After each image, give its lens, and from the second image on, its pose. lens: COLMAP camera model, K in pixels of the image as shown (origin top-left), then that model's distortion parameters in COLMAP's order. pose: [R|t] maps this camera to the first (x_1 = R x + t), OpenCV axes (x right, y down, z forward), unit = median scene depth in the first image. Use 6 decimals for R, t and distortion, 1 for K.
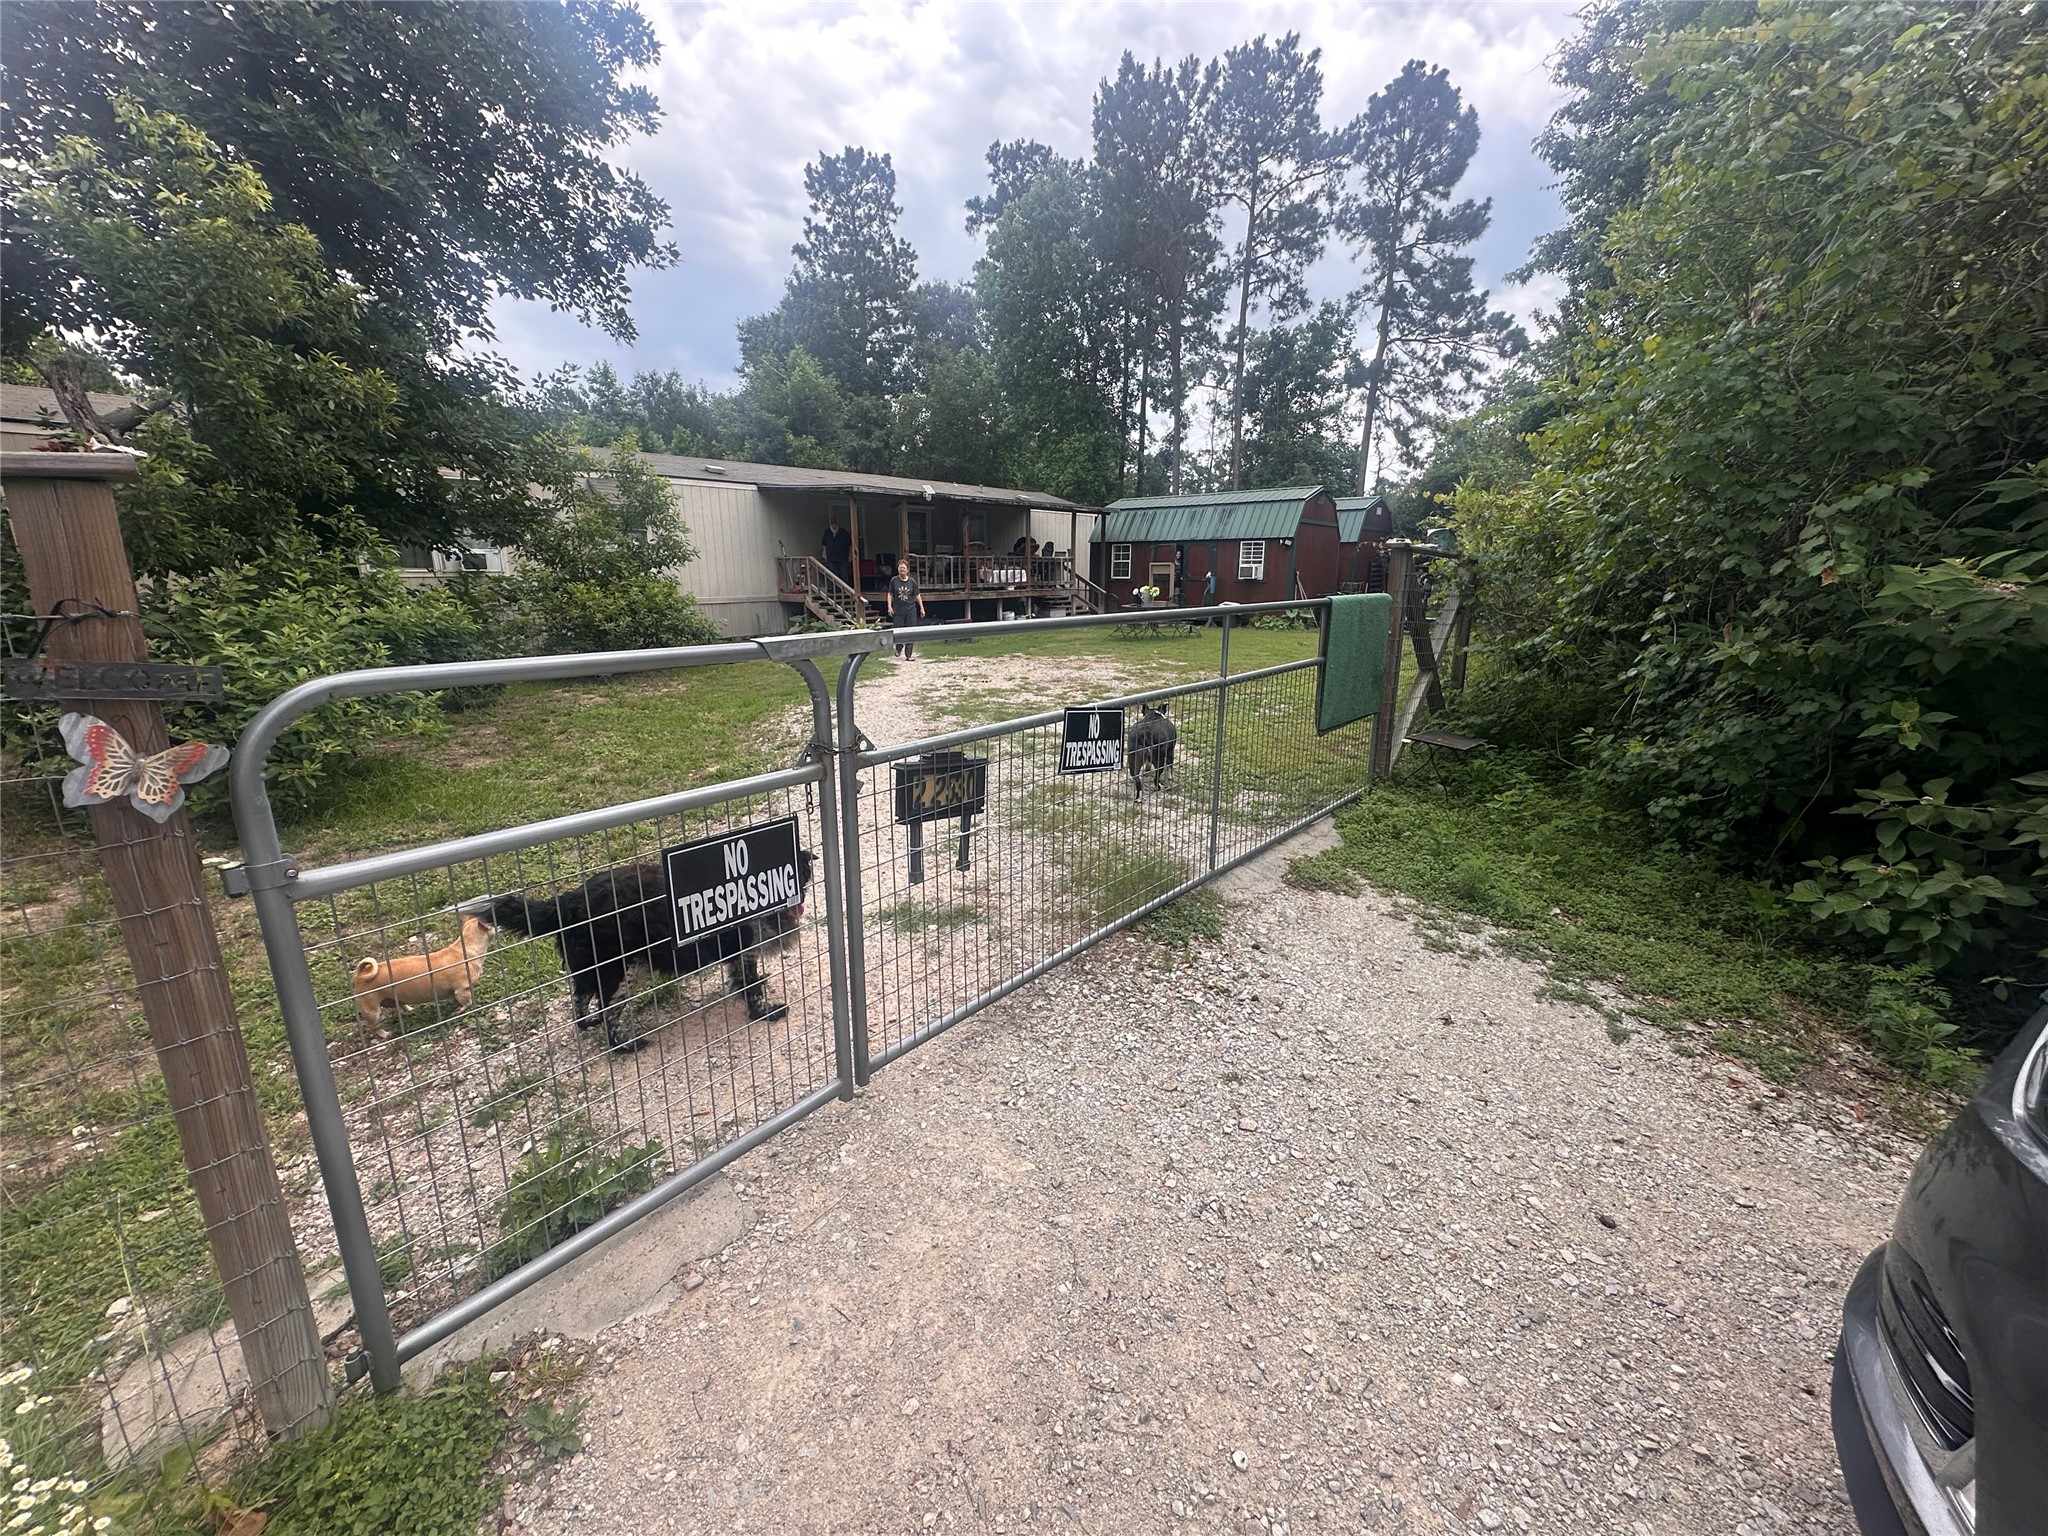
lens RADIAL K [[815.7, 0, 1025.6], [0, 815.7, 764.2], [0, 0, 1]] dist [0.004161, 0.000799]
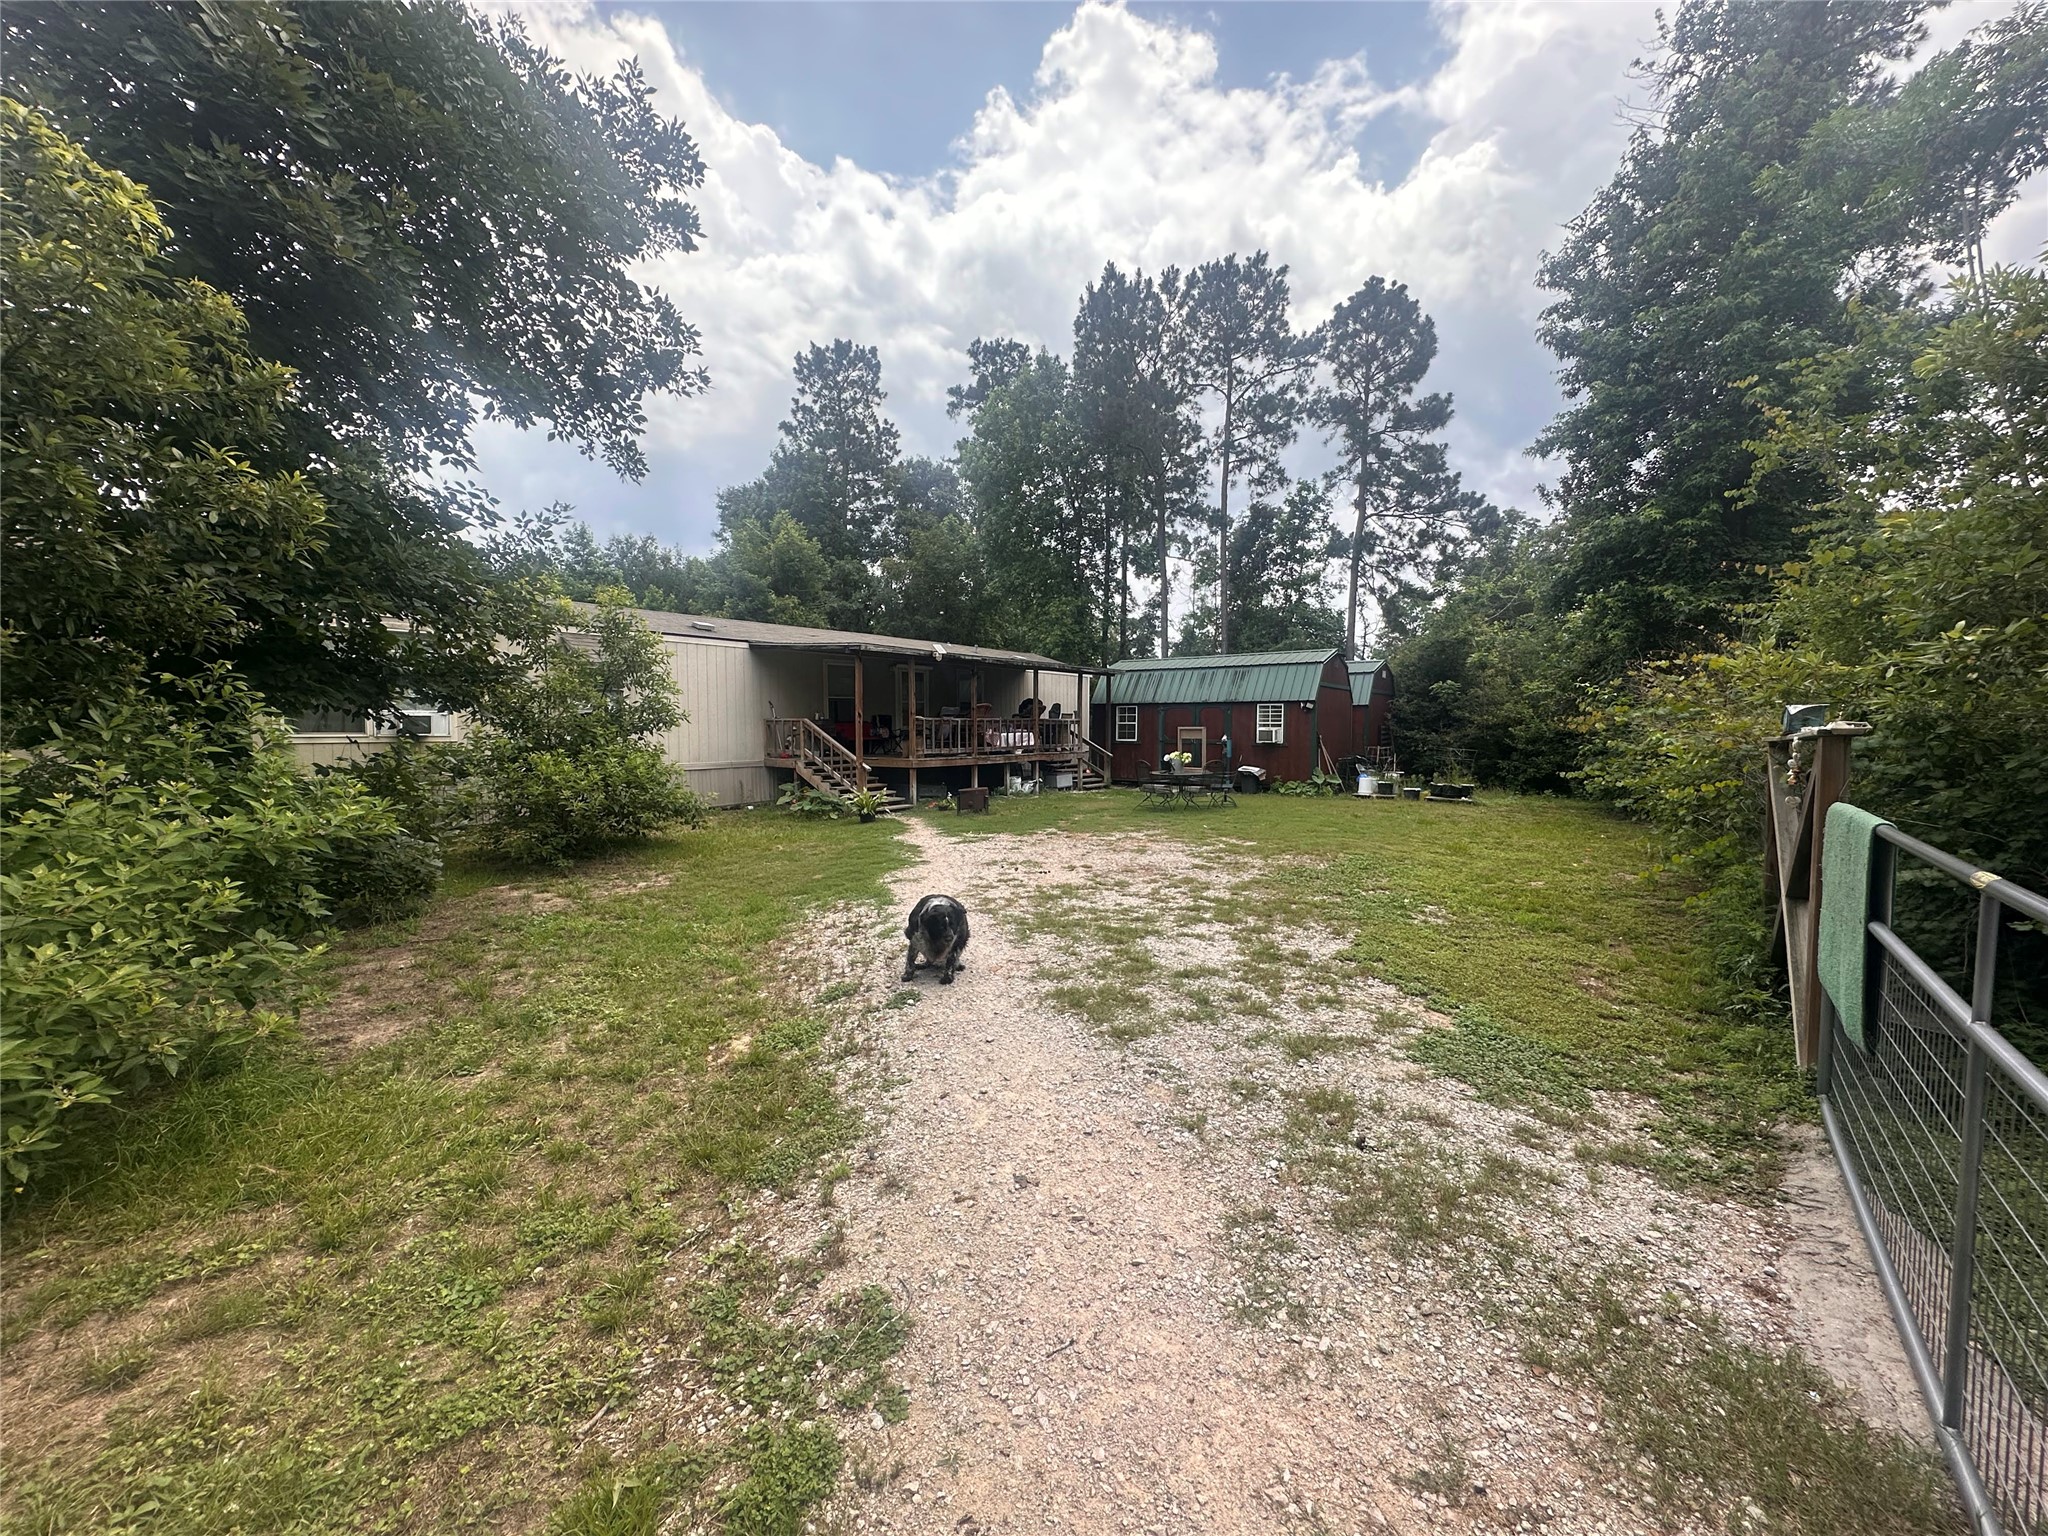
lens RADIAL K [[815.7, 0, 1023.9], [0, 815.7, 766.4], [0, 0, 1]] dist [0.004161, 0.000799]
pose [[0.998492, 0.001090, 0.054883, -0.061125], [0.008983, 0.983080, -0.182955, -0.030049], [-0.054153, 0.183172, 0.981588, 0.094238]]
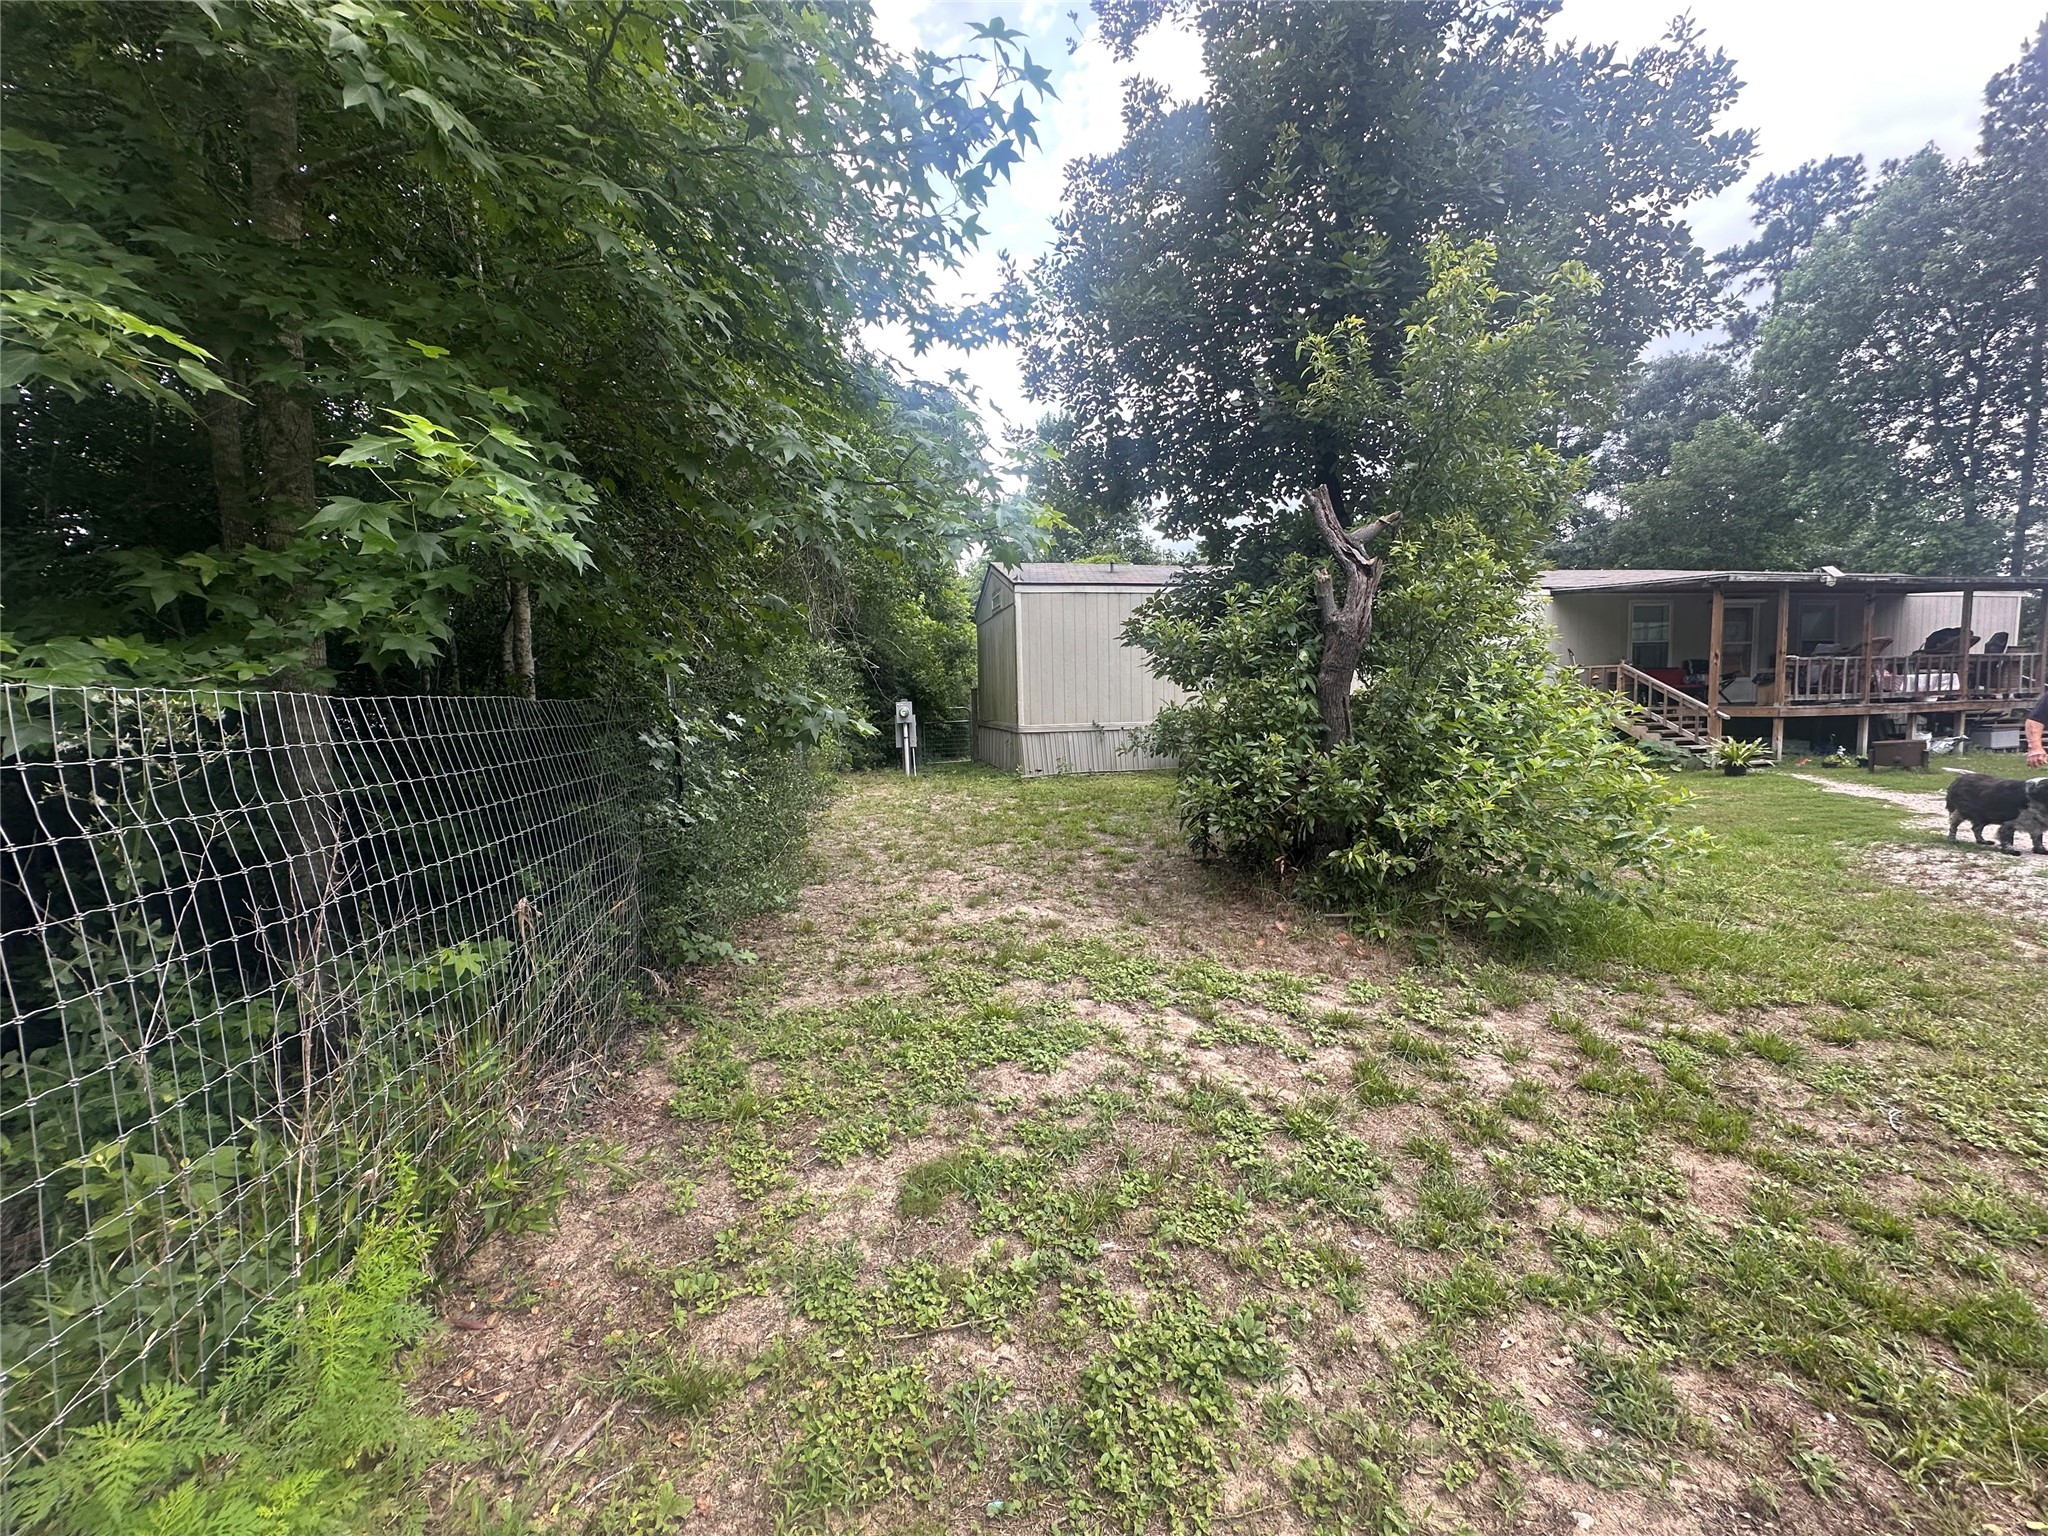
lens RADIAL K [[815.7, 0, 1023.5], [0, 815.7, 766.5], [0, 0, 1]] dist [0.004161, 0.000799]
pose [[0.794882, 0.033201, -0.605855, -0.206785], [-0.120447, 0.987265, -0.103924, 0.010742], [0.594689, 0.155581, 0.788758, -0.020931]]
